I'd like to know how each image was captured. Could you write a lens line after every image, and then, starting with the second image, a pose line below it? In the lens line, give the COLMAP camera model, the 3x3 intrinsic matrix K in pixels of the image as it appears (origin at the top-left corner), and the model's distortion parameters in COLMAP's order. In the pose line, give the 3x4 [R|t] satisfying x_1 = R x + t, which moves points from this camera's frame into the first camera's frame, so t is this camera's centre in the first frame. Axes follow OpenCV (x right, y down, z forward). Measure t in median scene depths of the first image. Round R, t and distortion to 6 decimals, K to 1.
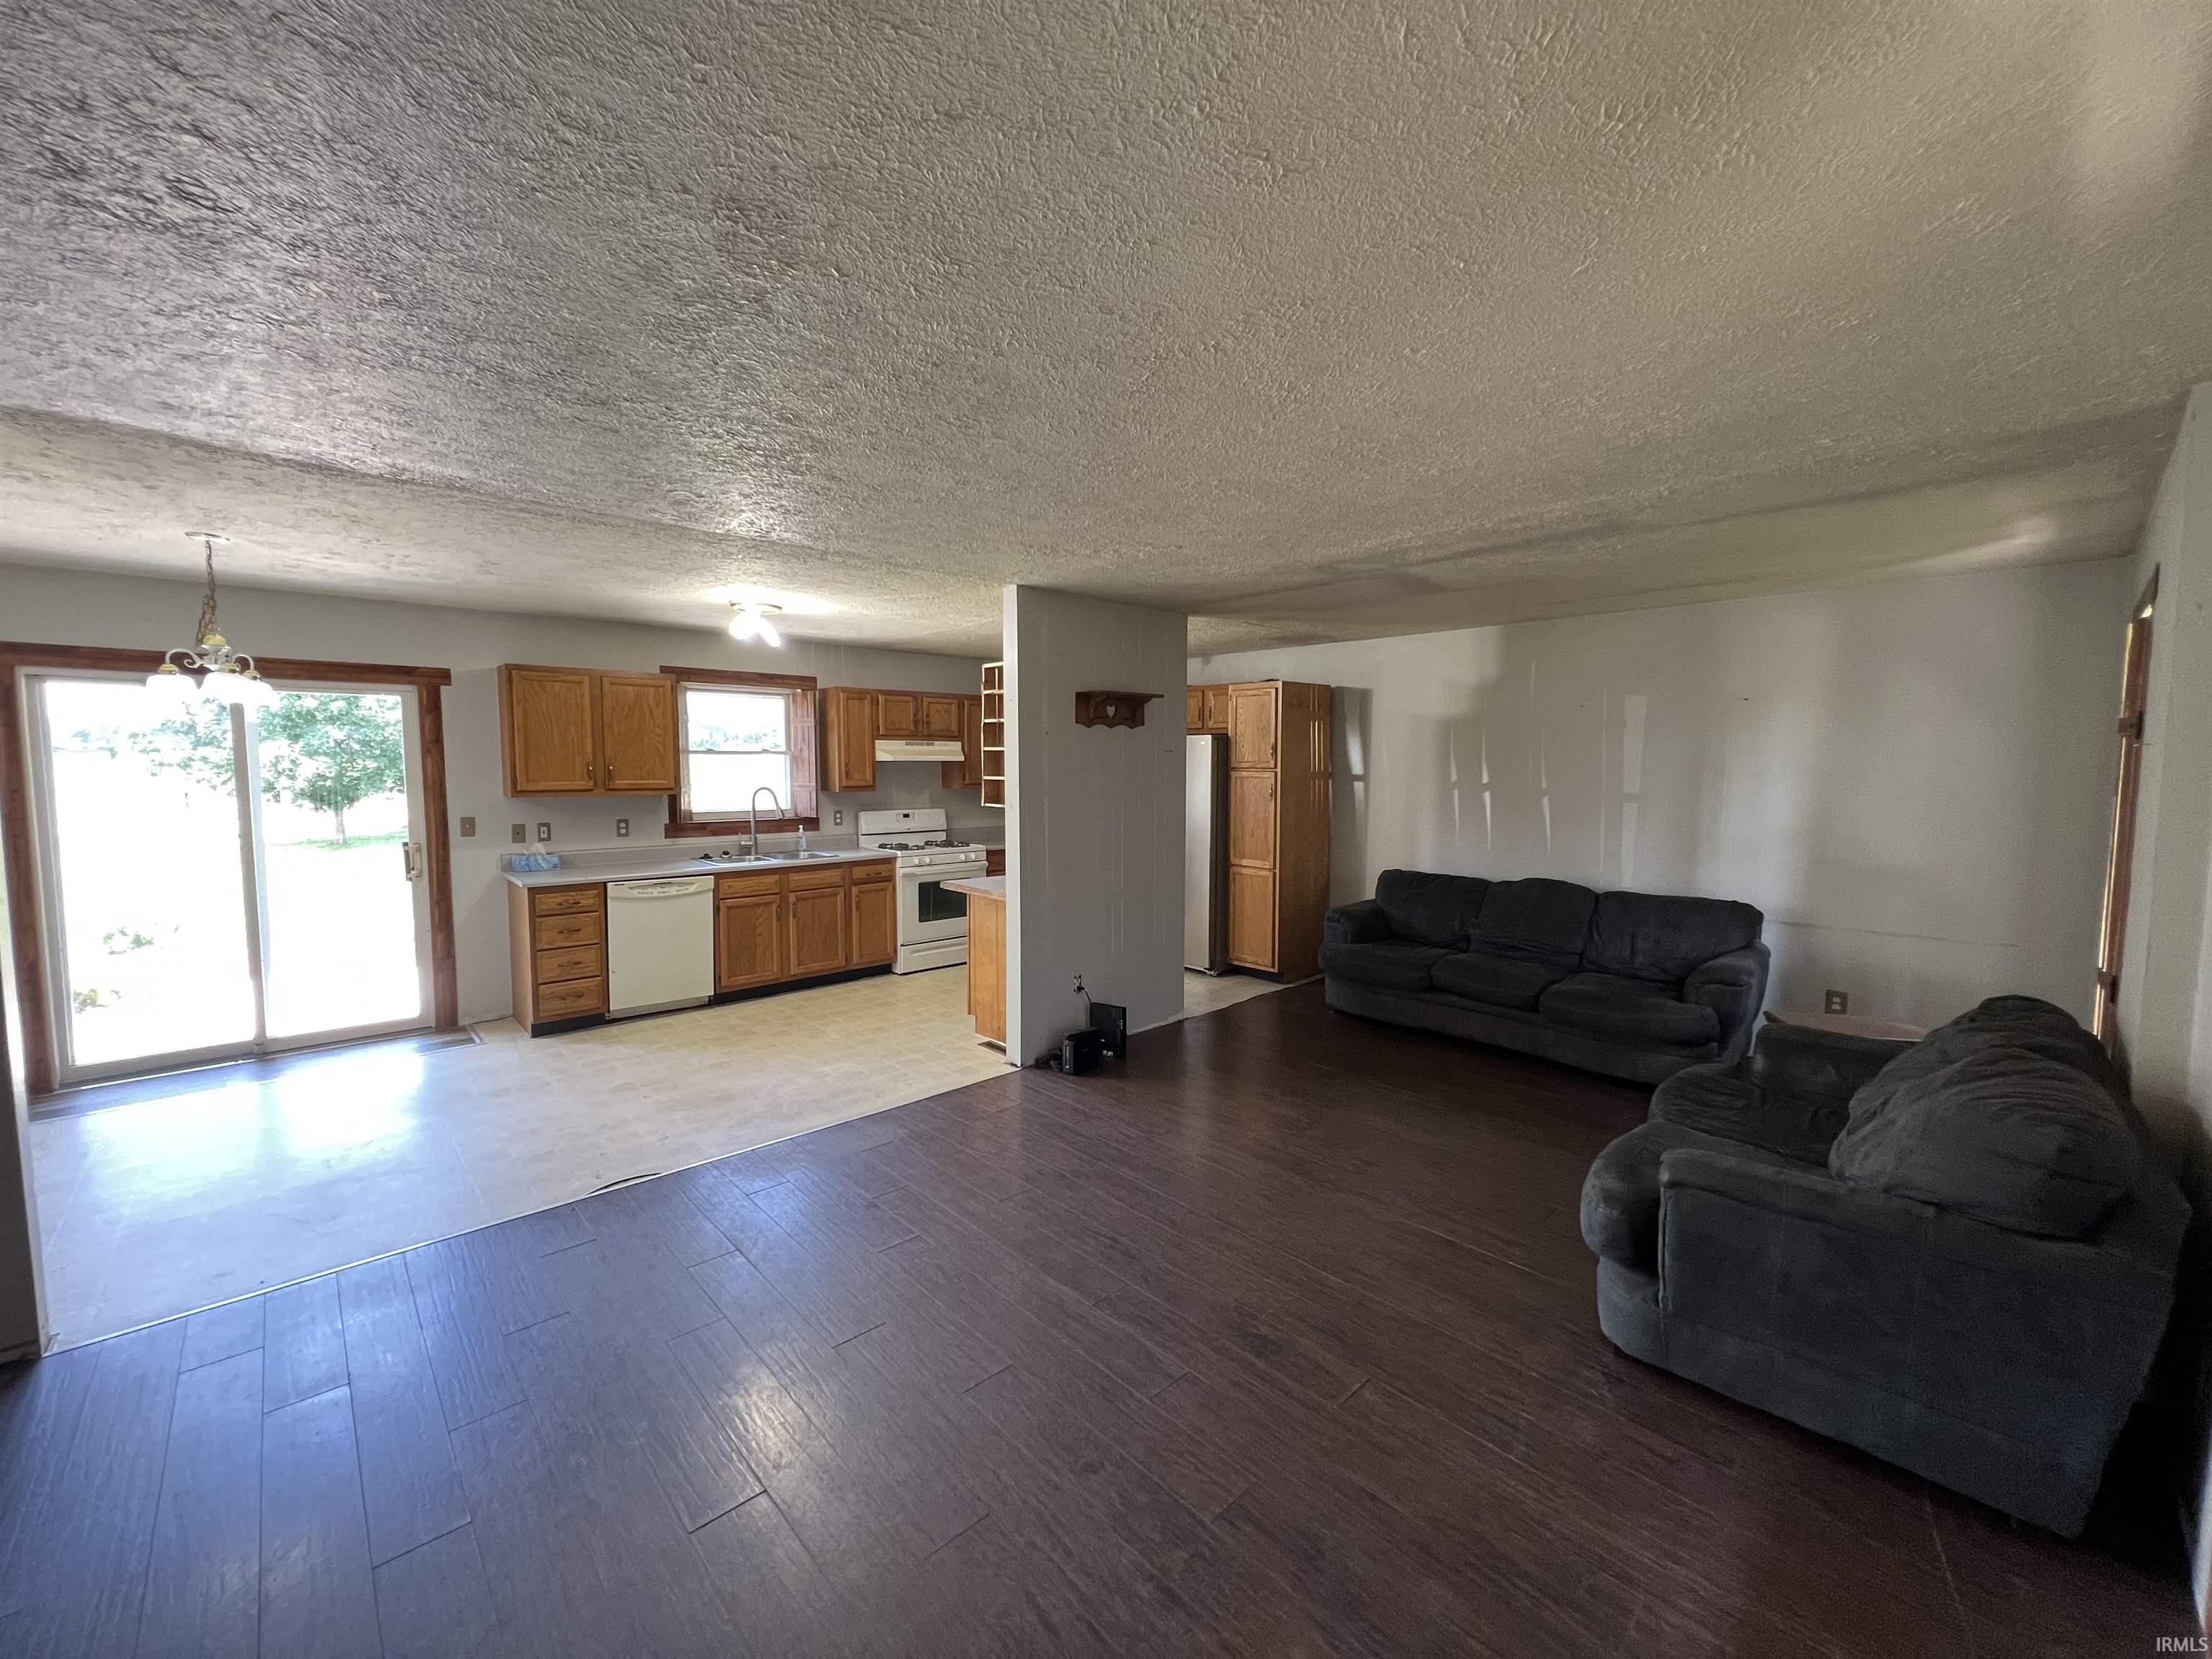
lens RADIAL K [[891.8, 0, 1108.3], [0, 891.8, 826.0], [0, 0, 1]] dist [-0.000937, -0.000077]
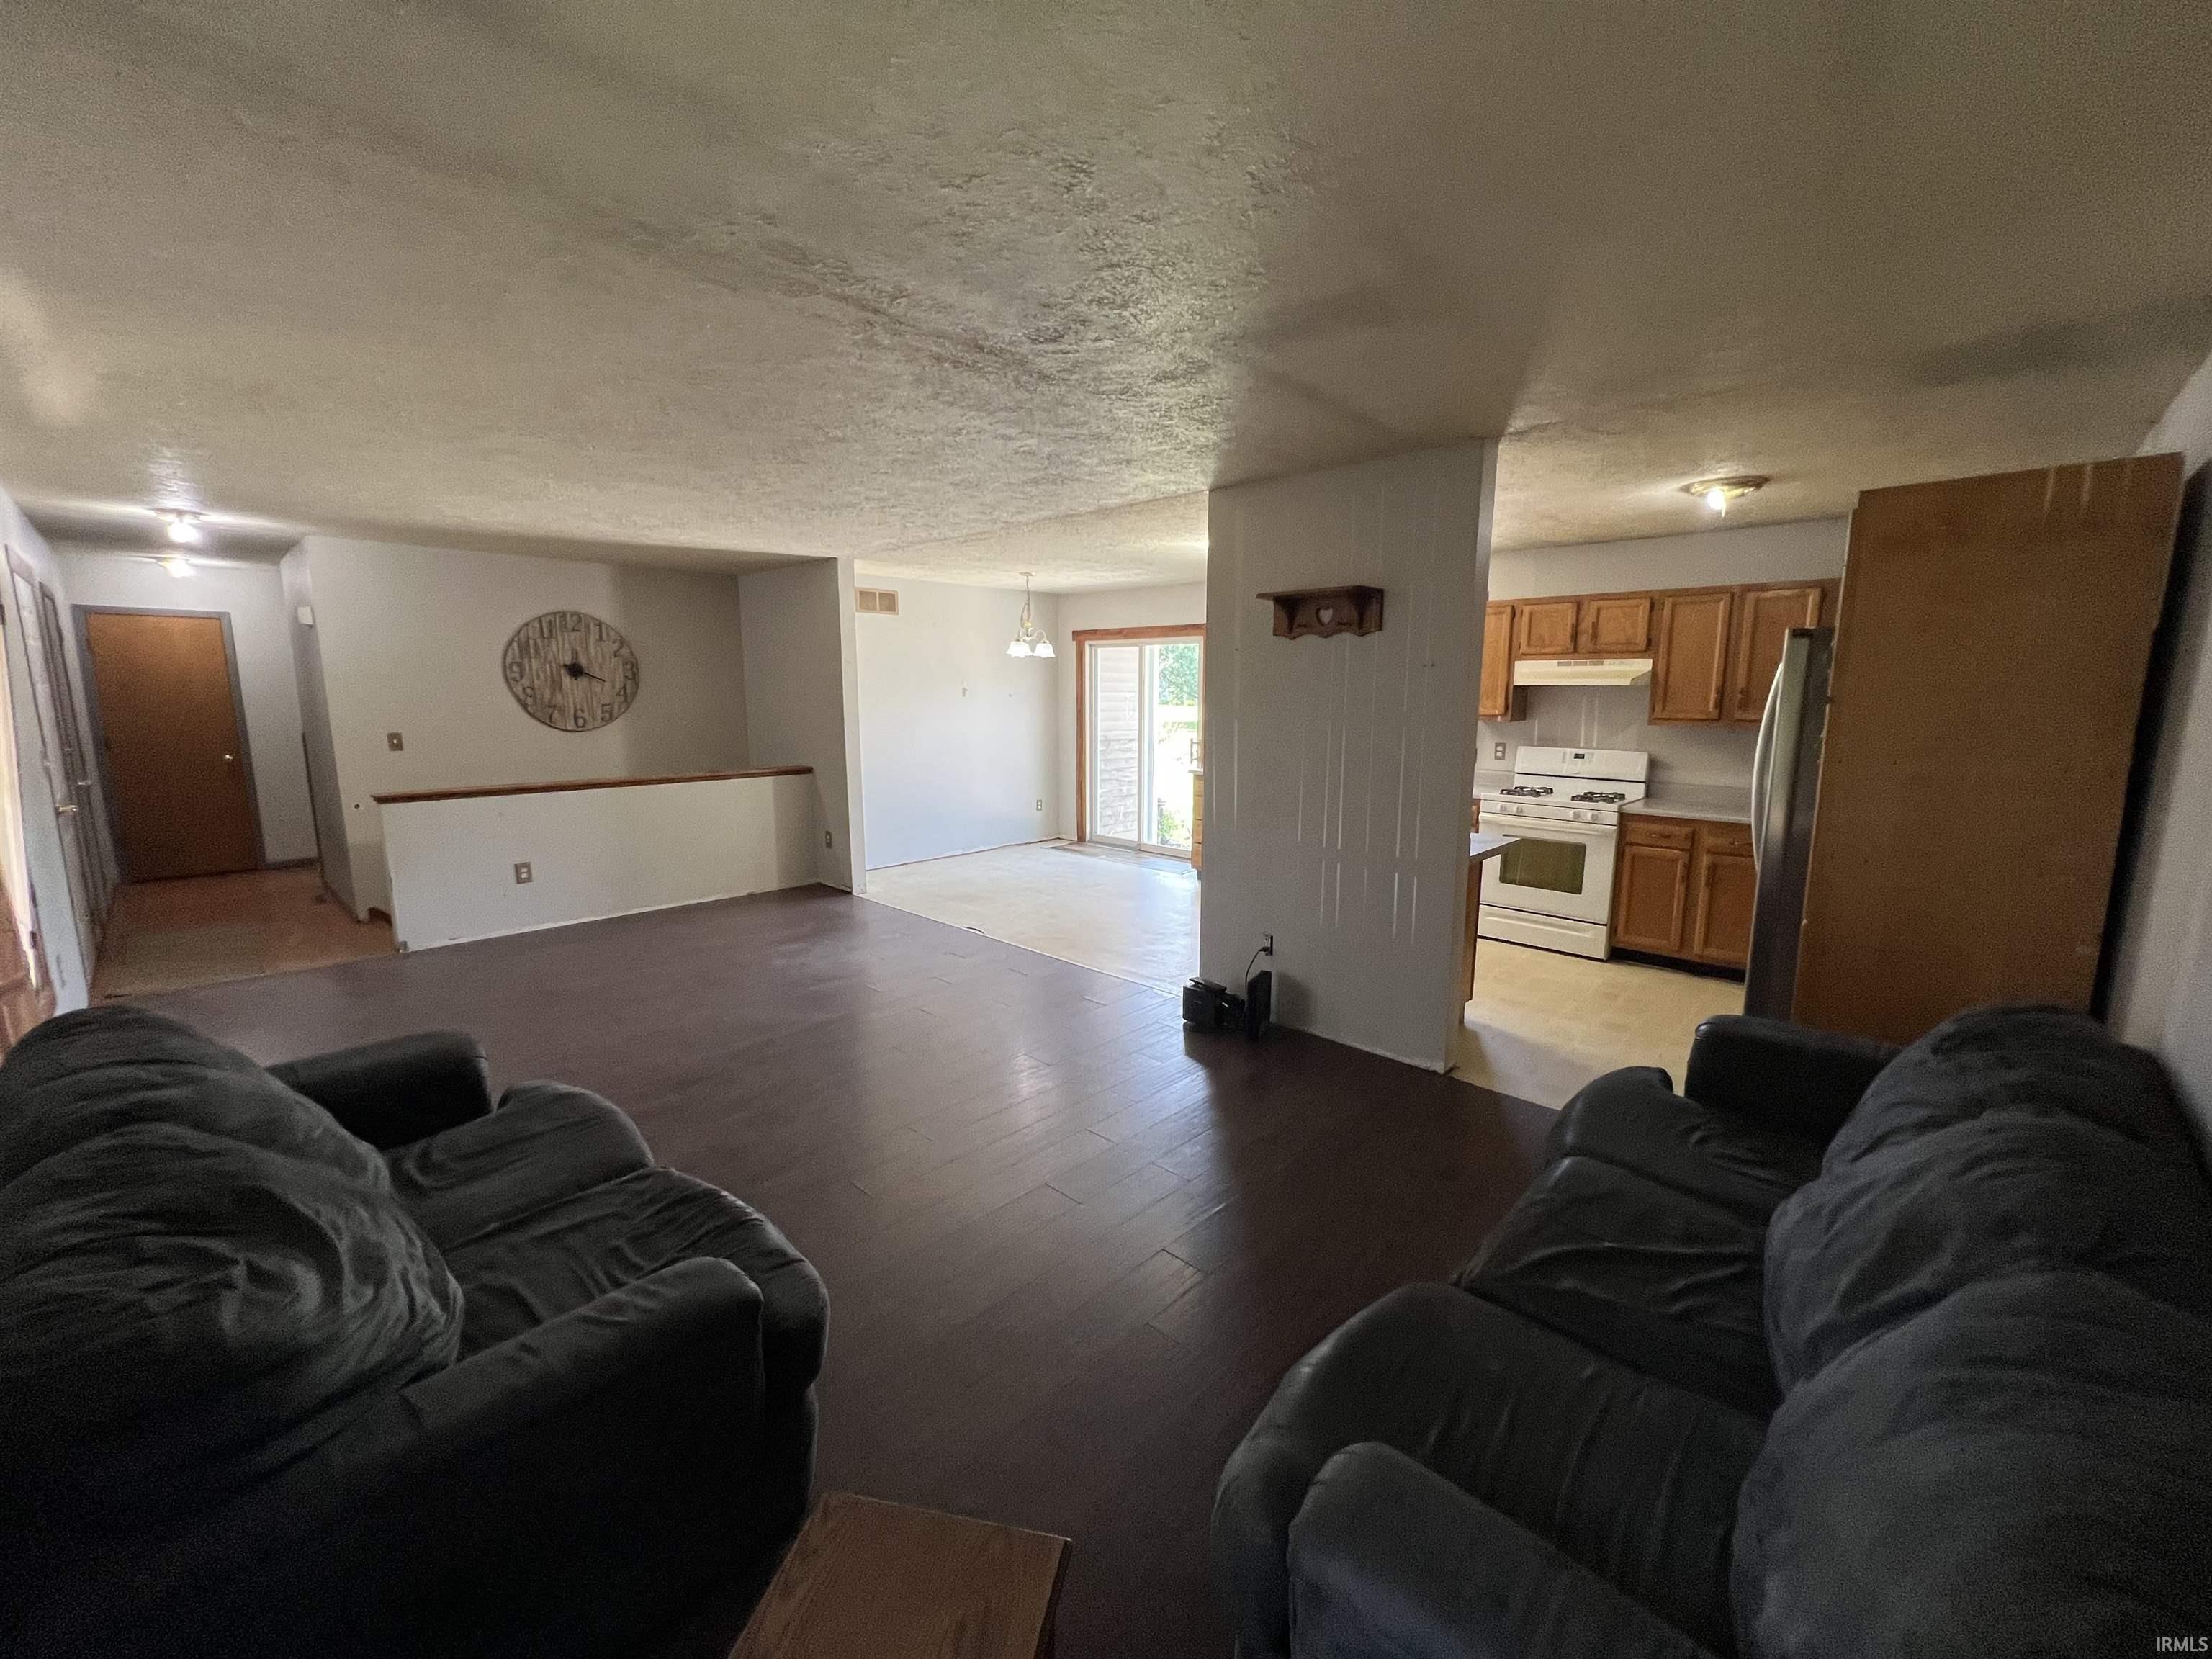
lens RADIAL K [[883.6, 0, 1103.0], [0, 883.6, 825.0], [0, 0, 1]] dist [0.000640, 0.000114]
pose [[0.056971, 0.151070, -0.986880, 0.665437], [-0.076397, 0.986247, 0.146563, -0.042454], [0.995449, 0.067044, 0.067728, 0.674618]]
